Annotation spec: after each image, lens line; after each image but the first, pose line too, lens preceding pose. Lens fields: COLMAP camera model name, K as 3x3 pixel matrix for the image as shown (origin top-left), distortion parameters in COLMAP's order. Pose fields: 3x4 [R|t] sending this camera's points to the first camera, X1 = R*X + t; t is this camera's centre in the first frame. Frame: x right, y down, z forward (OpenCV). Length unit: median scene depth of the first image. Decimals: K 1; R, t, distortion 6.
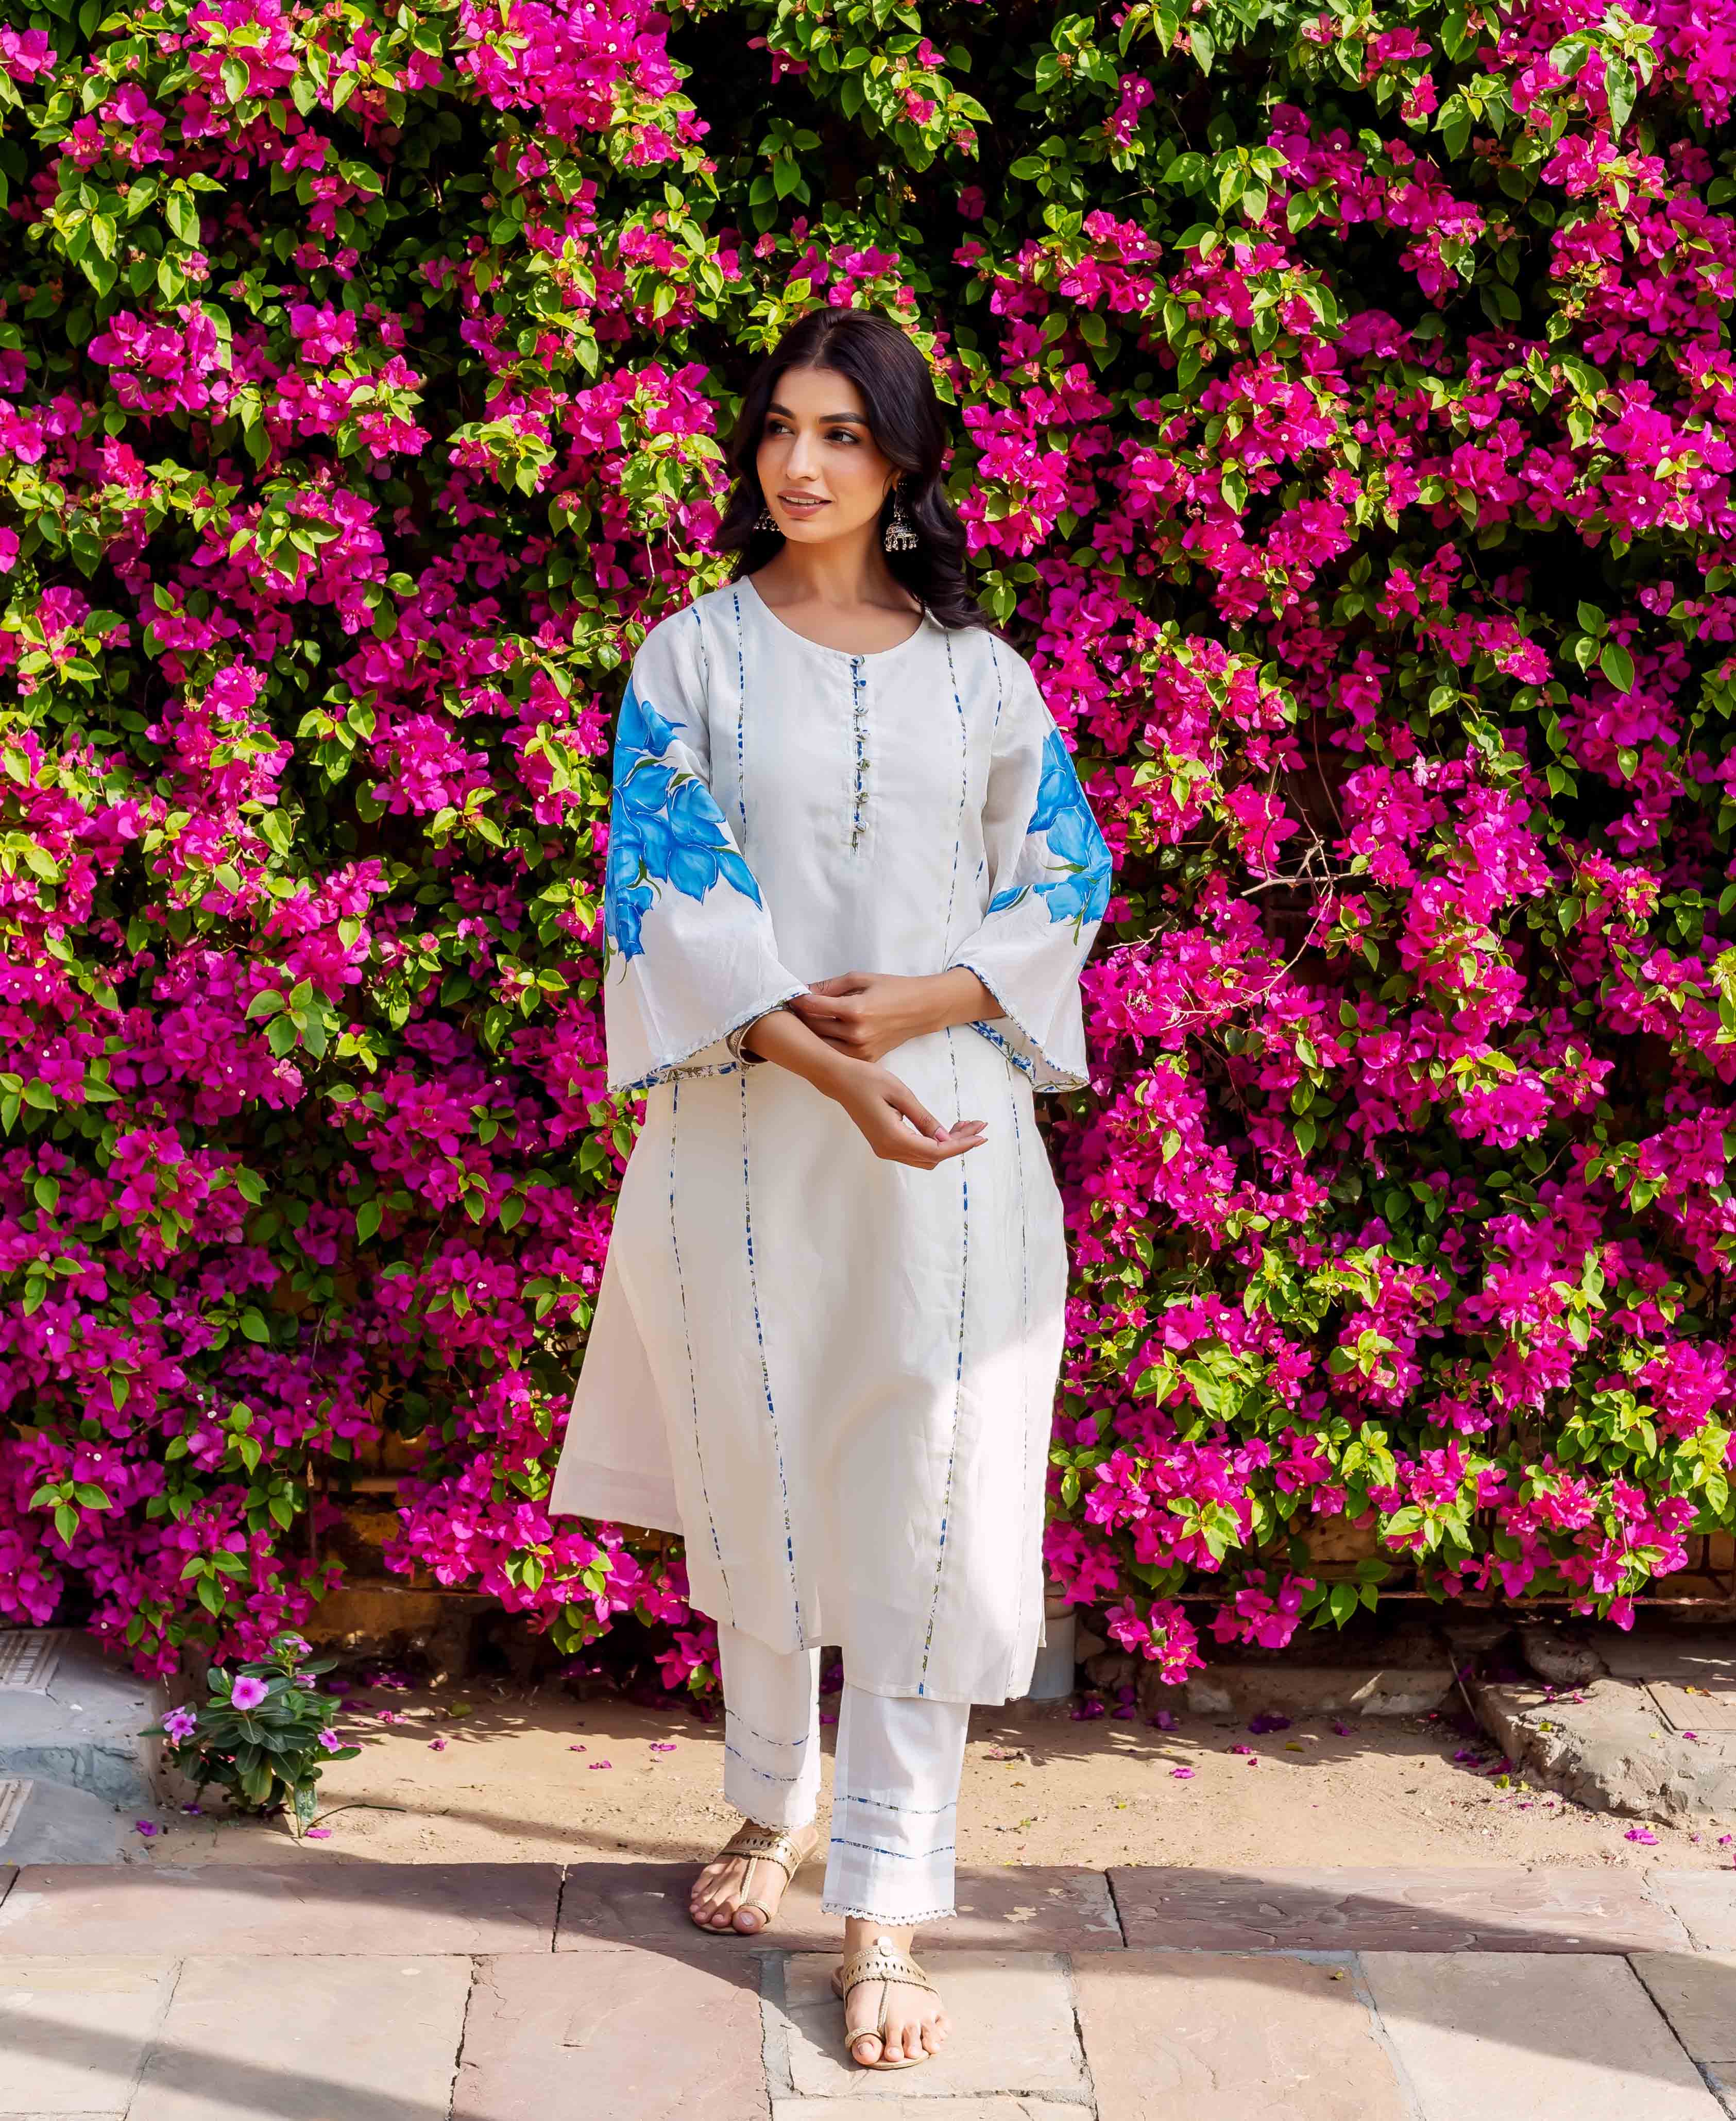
lens RADIAL K [[3998.5, 0, 871.0], [0, 3998.5, 1019.5], [0, 0, 1]] dist [0.019879, -0.067181]
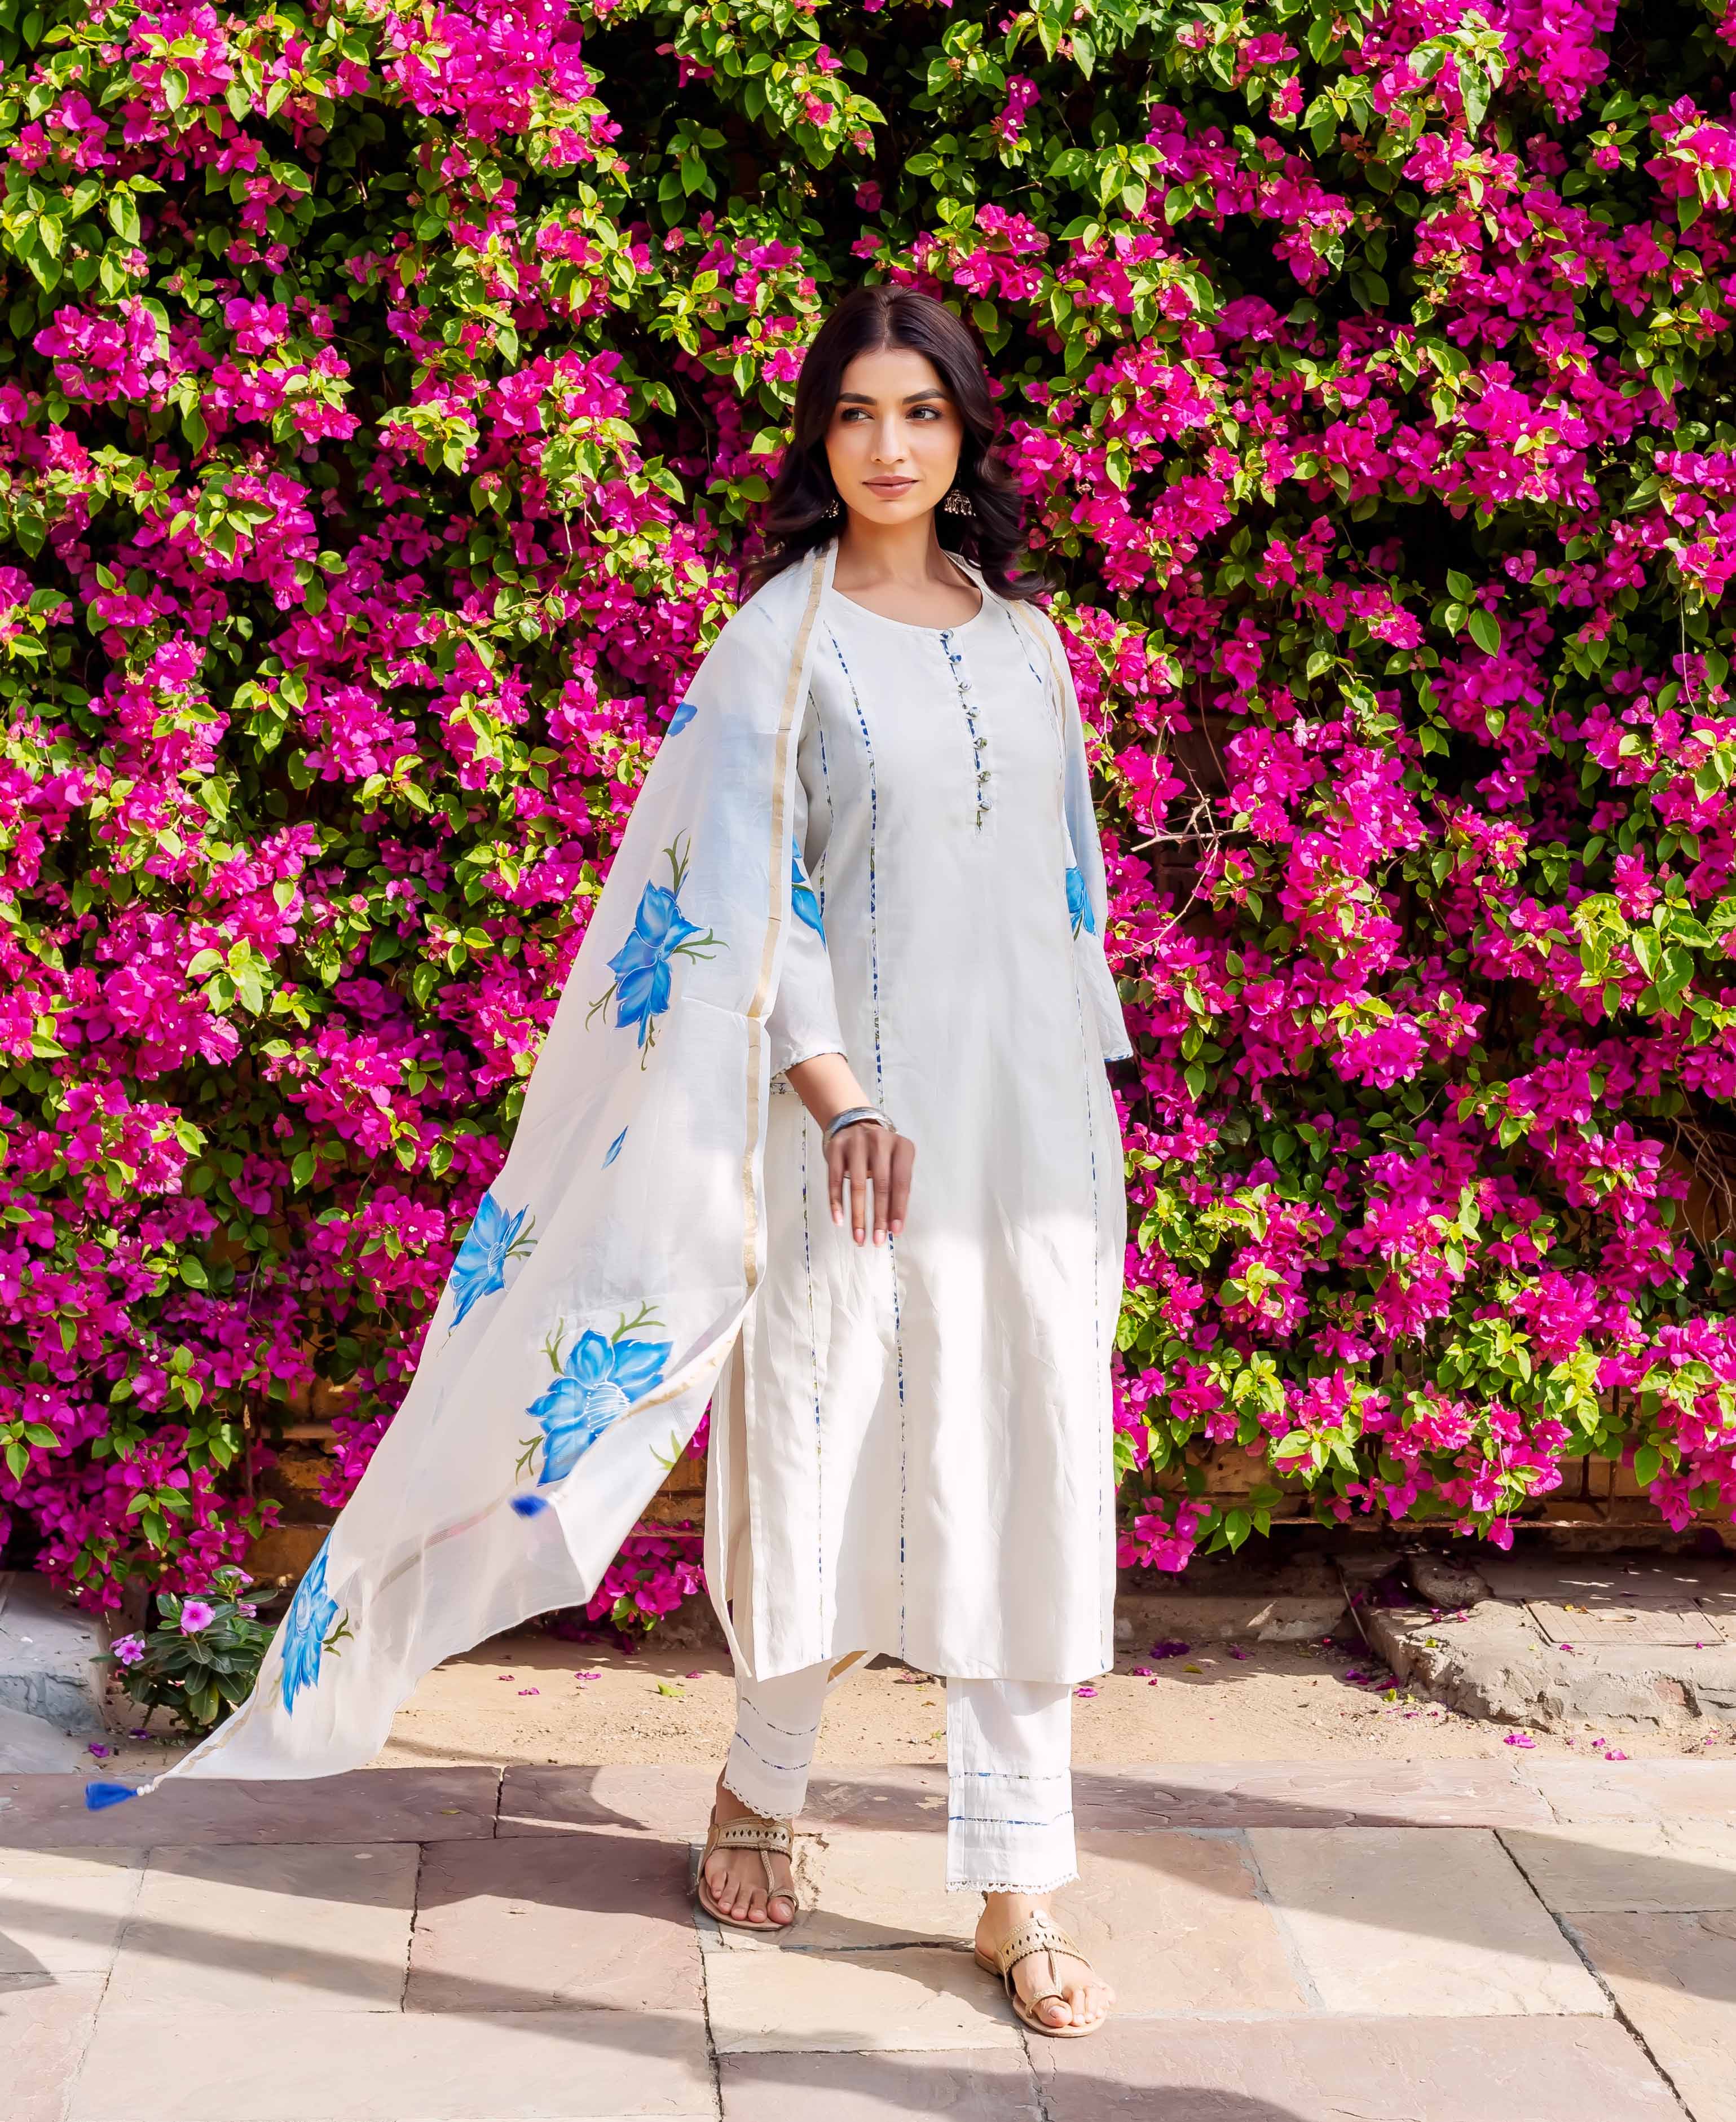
lens RADIAL K [[4287.3, 0, 872.9], [0, 4287.3, 1000.6], [0, 0, 1]] dist [0.022453, -0.107124]
pose [[0.999658, -0.009979, 0.024191, -0.003336], [0.010115, 0.999934, -0.005490, 0.014081], [-0.024134, 0.005733, 0.999692, -0.130310]]
